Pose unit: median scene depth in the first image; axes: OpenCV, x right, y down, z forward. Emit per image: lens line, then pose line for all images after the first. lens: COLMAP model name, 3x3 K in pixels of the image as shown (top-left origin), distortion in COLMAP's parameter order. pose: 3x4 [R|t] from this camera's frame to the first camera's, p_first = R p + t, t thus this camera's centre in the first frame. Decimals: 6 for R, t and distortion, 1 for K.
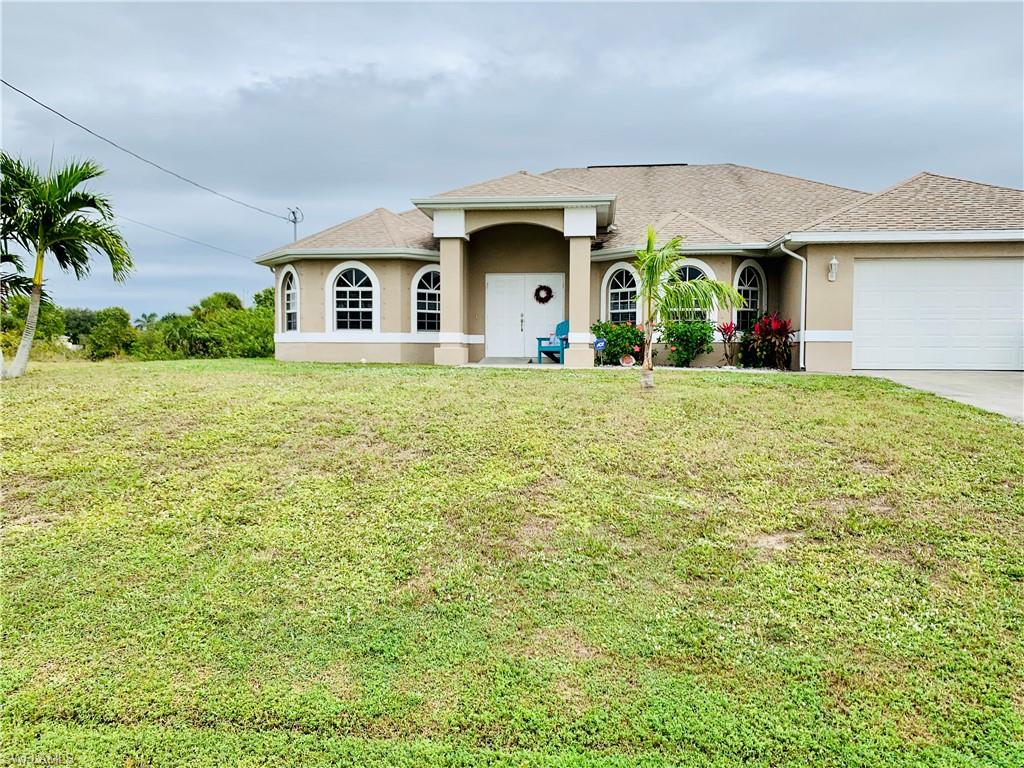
lens RADIAL K [[797.8, 0, 515.8], [0, 797.8, 385.6], [0, 0, 1]] dist [0.083550, -0.071172]
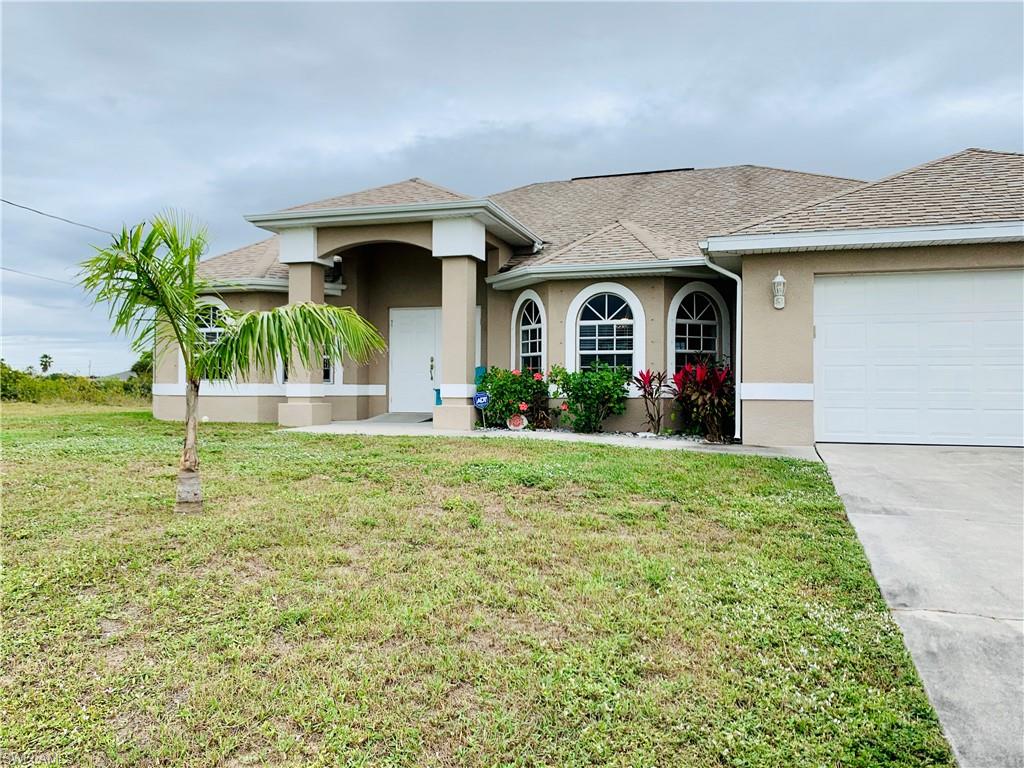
lens RADIAL K [[797.8, 0, 505.1], [0, 797.8, 383.6], [0, 0, 1]] dist [0.083550, -0.071172]
pose [[0.979605, -0.000658, -0.200930, 0.270694], [-0.010162, 0.998553, -0.052813, -0.027613], [0.200674, 0.053778, 0.978181, 0.278465]]
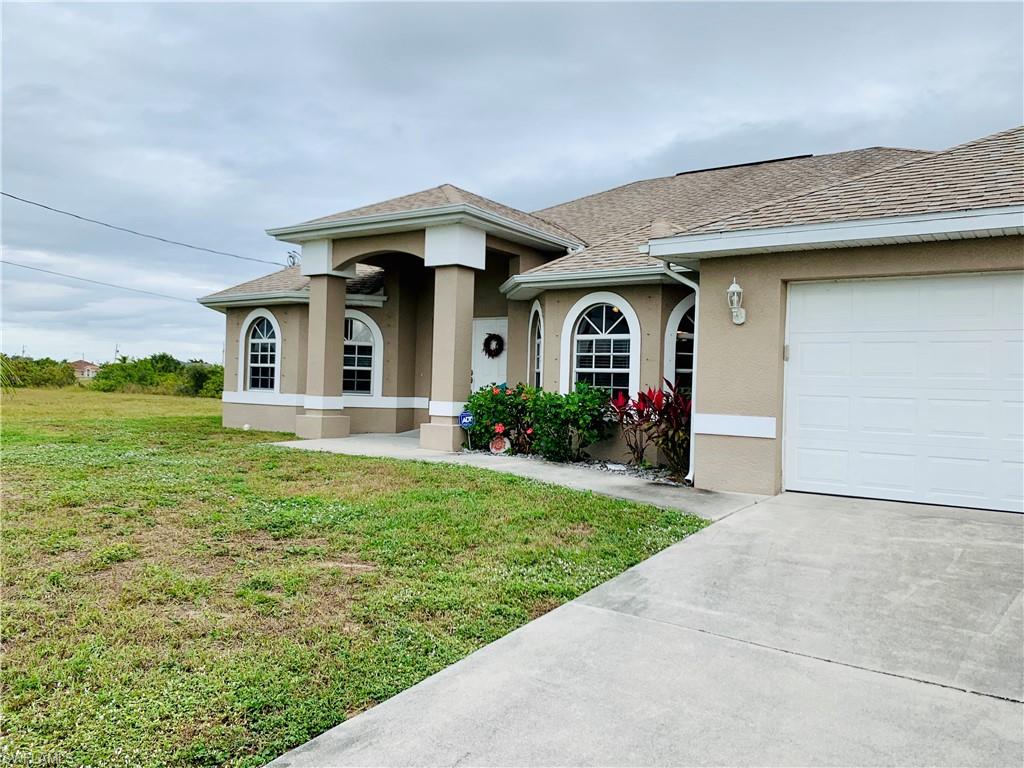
lens RADIAL K [[797.8, 0, 514.4], [0, 797.8, 384.5], [0, 0, 1]] dist [0.083550, -0.071172]
pose [[0.878188, 0.020071, -0.477894, 0.460661], [-0.049172, 0.997614, -0.048461, -0.049684], [0.475781, 0.066057, 0.877080, 0.409738]]
